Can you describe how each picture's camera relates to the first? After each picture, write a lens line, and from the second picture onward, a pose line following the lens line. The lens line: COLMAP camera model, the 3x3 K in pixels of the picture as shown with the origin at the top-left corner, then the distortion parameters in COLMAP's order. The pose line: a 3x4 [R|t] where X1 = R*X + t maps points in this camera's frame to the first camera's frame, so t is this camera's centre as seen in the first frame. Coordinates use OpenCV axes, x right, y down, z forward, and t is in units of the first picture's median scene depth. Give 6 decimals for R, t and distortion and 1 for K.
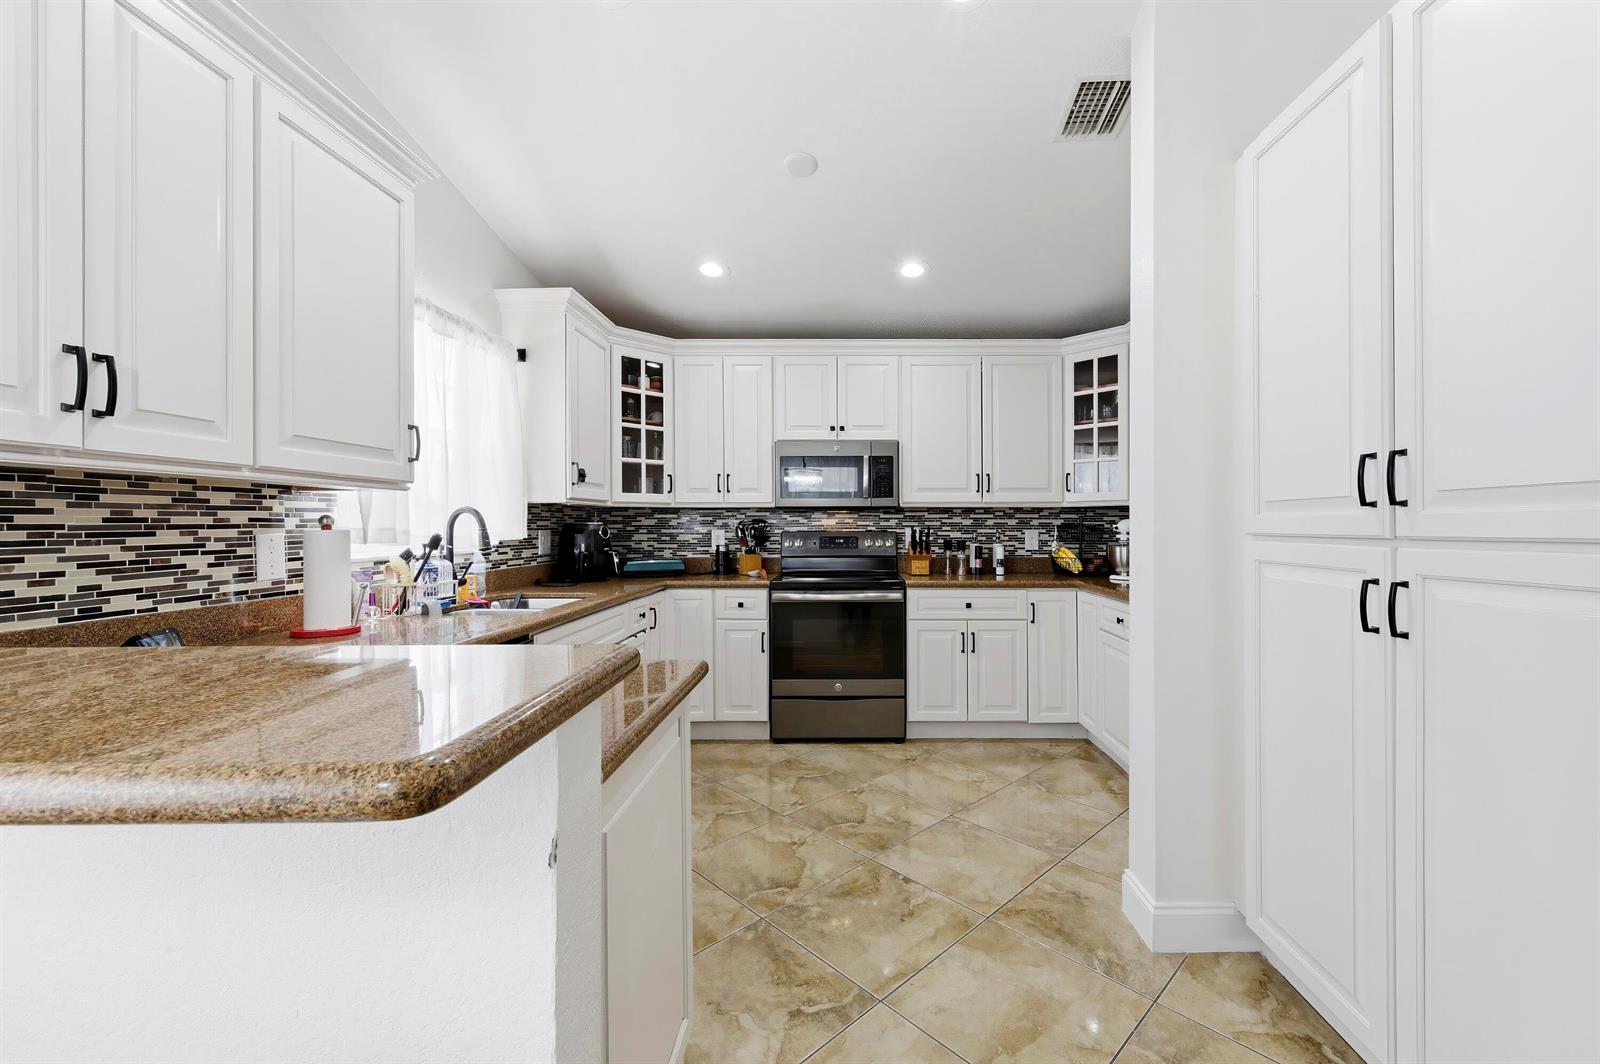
lens RADIAL K [[651.7, 0, 854.6], [0, 651.7, 514.8], [0, 0, 1]] dist [-0.000326, -0.000417]
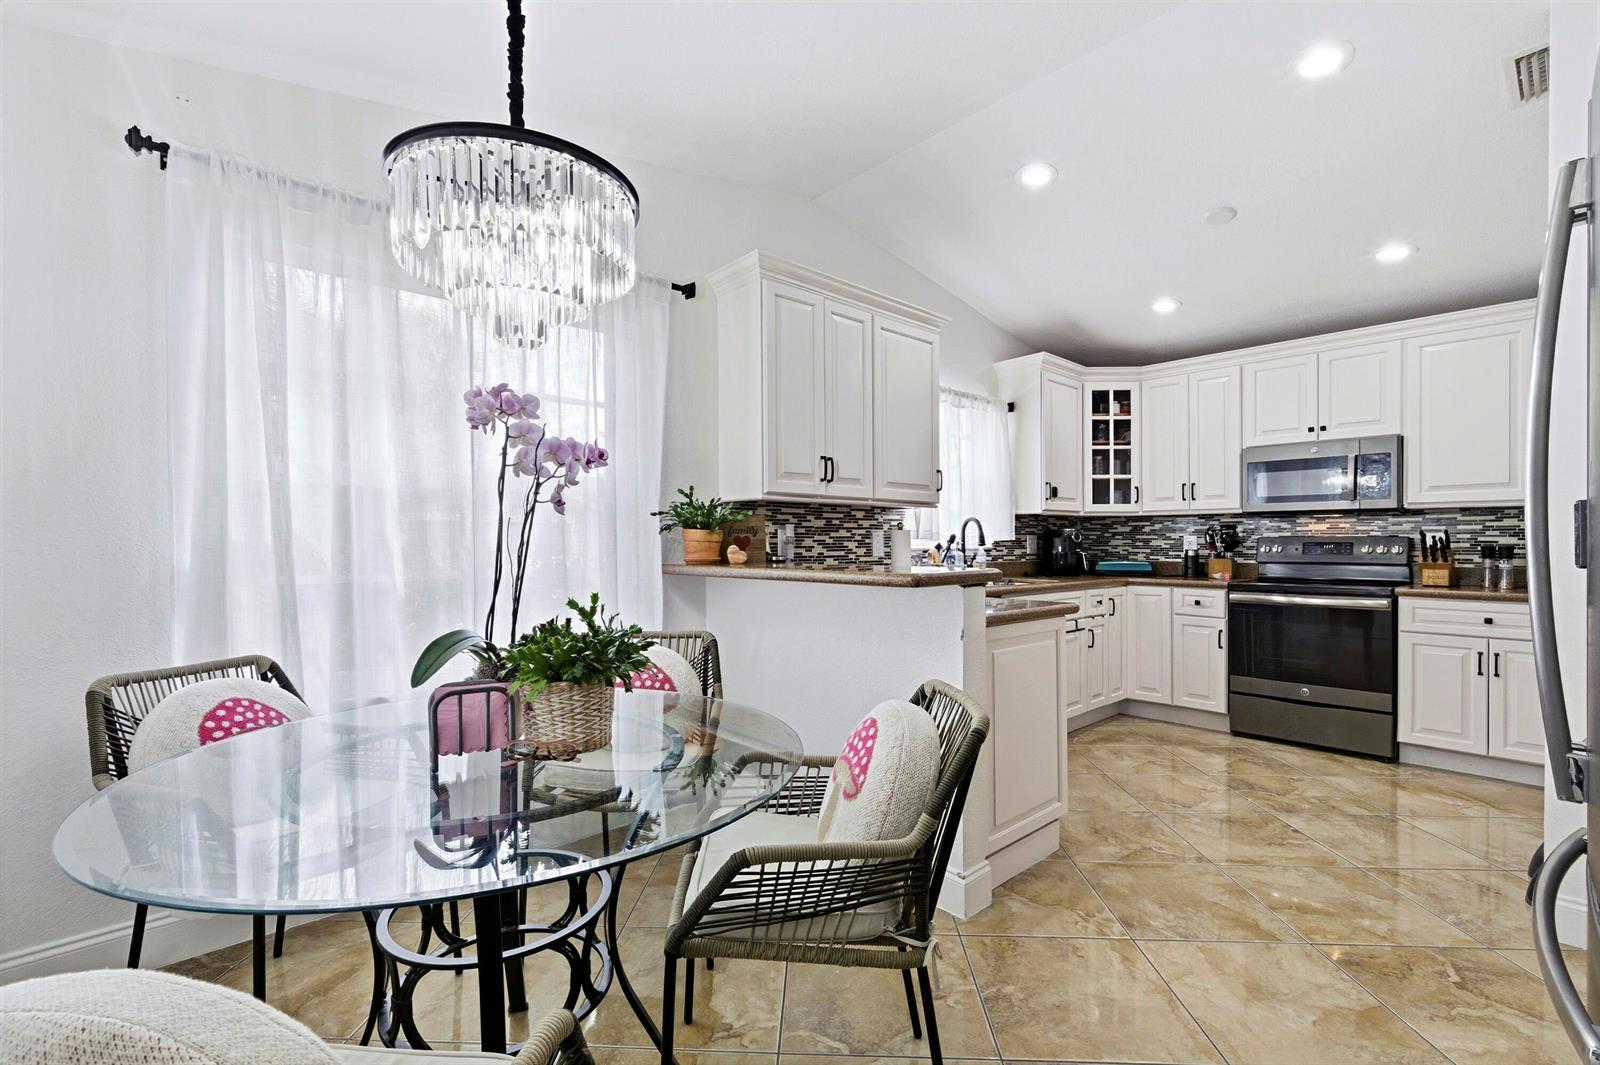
lens RADIAL K [[709.0, 0, 797.1], [0, 709.0, 560.5], [0, 0, 1]] dist [0.001806, 0.000405]
pose [[0.677015, 0.021602, -0.735652, 0.241498], [0.010257, 0.999195, 0.038780, 0.013742], [0.735898, -0.033800, 0.676249, -0.295608]]
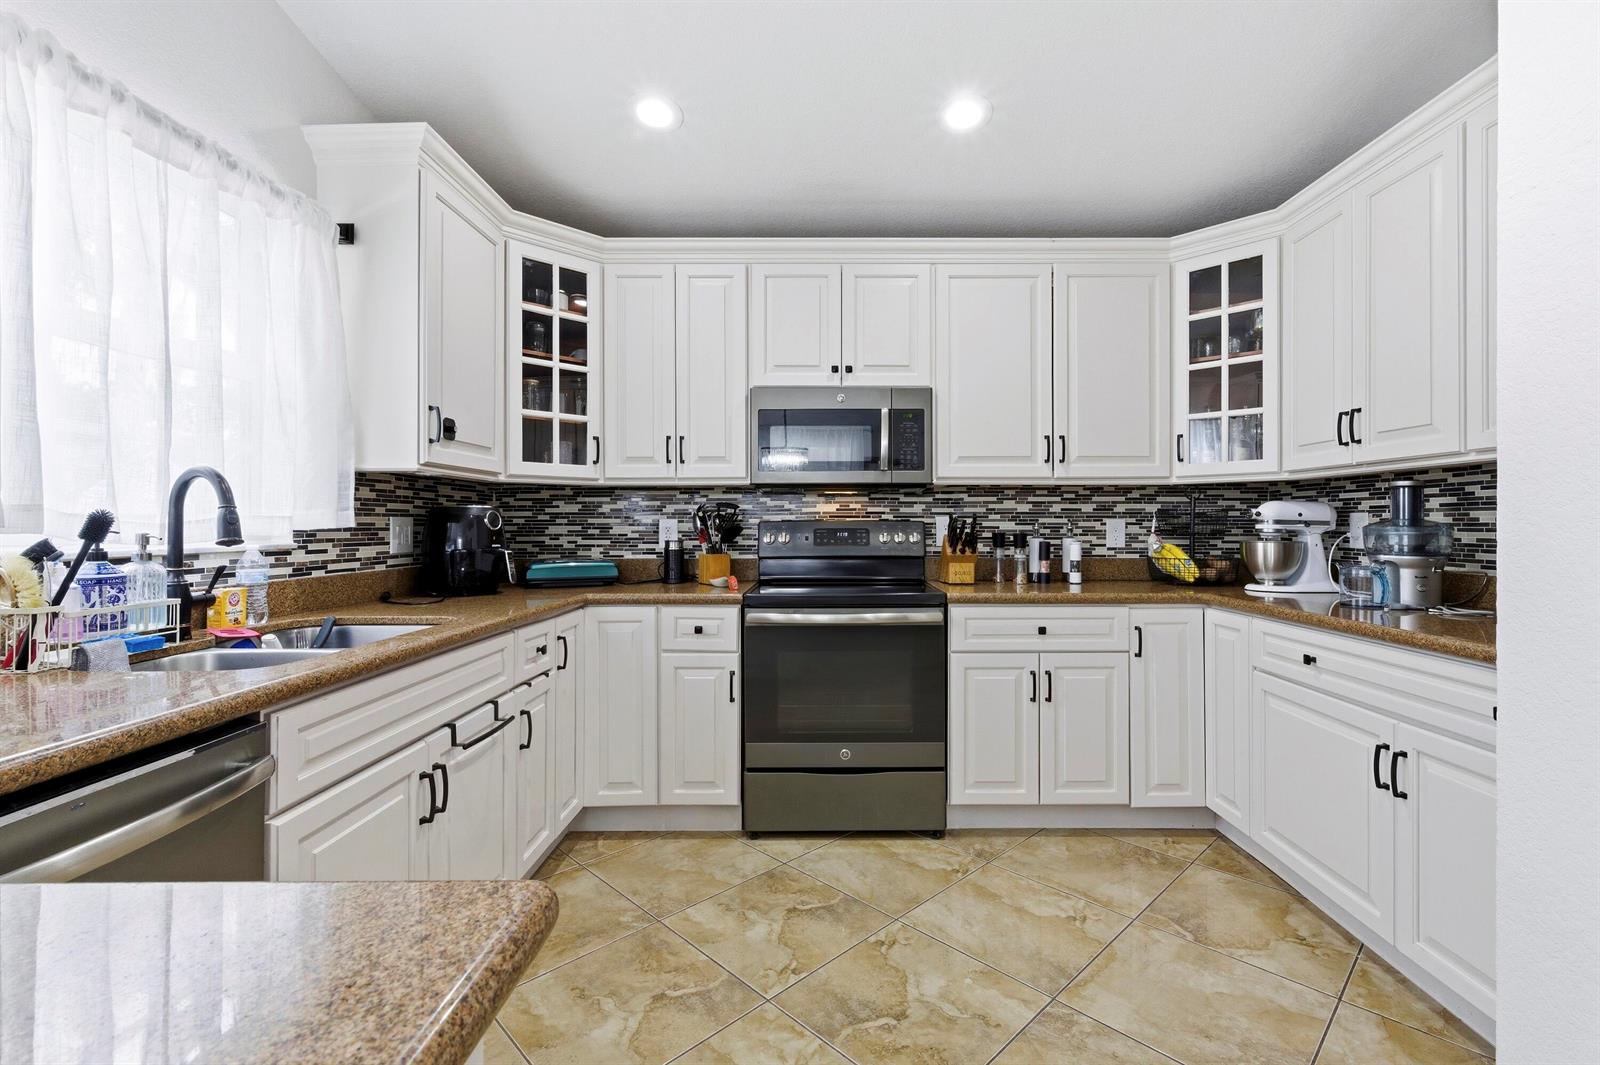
lens RADIAL K [[726.0, 0, 834.6], [0, 726.0, 495.0], [0, 0, 1]] dist [-0.001333, 0.000291]
pose [[1.000000, -0.000547, -0.000255, -0.035510], [0.000541, 0.999729, -0.023289, 0.017830], [0.000267, 0.023289, 0.999729, 0.254040]]
